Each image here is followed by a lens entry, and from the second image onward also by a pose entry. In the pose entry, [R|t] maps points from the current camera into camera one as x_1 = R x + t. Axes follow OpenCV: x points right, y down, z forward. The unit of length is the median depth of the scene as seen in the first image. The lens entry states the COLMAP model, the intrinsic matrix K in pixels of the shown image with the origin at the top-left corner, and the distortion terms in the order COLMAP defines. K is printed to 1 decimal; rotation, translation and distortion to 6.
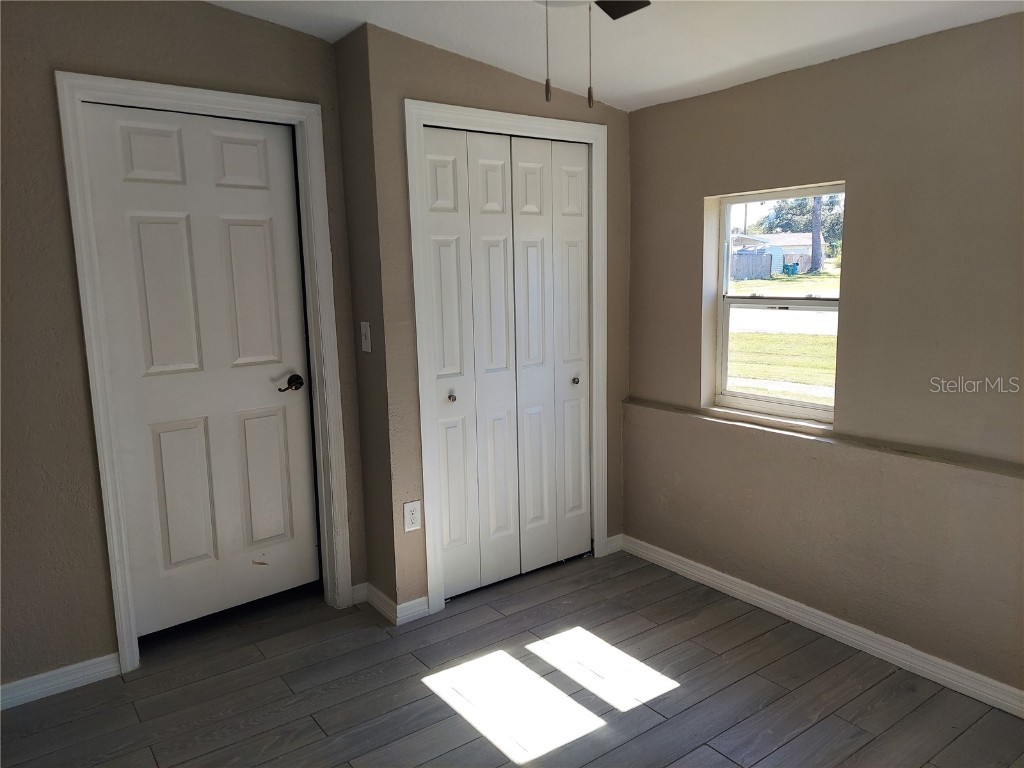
lens RADIAL K [[718.2, 0, 512.0], [0, 718.2, 384.0], [0, 0, 1]] dist [-0.048266, -0.000158]
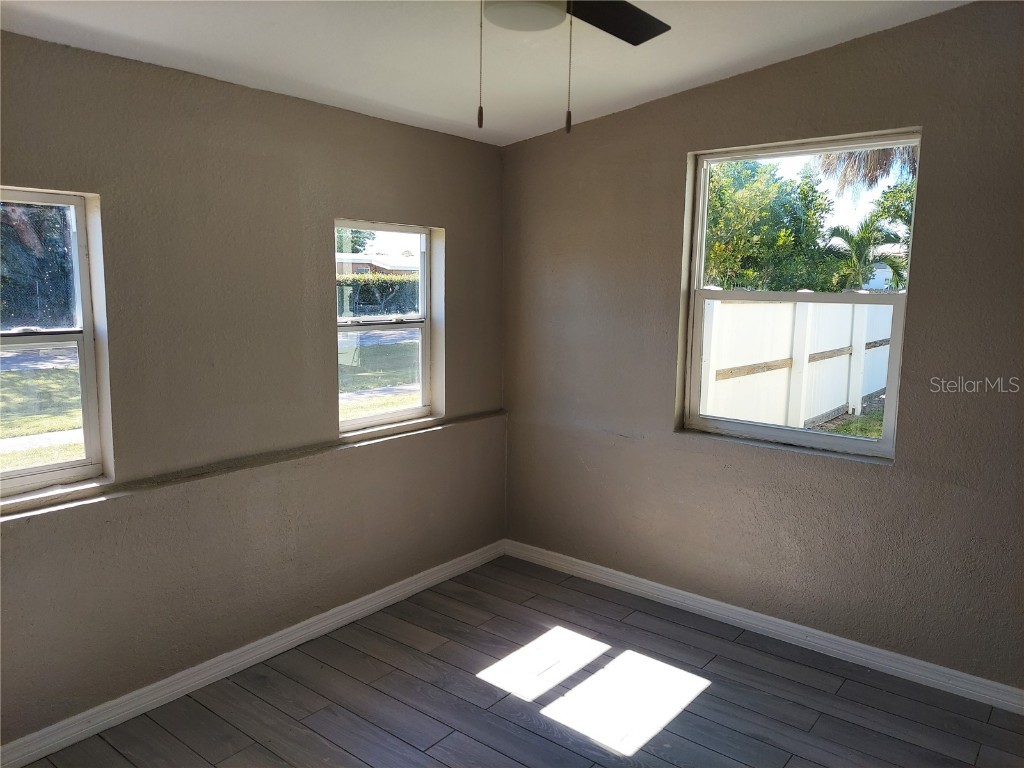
lens RADIAL K [[741.5, 0, 514.2], [0, 741.5, 375.8], [0, 0, 1]] dist [0.117281, -0.109620]
pose [[-0.275247, -0.101762, 0.955972, -0.619591], [0.143203, 0.978949, 0.145439, -0.141941], [-0.950648, 0.176930, -0.254881, 0.837366]]
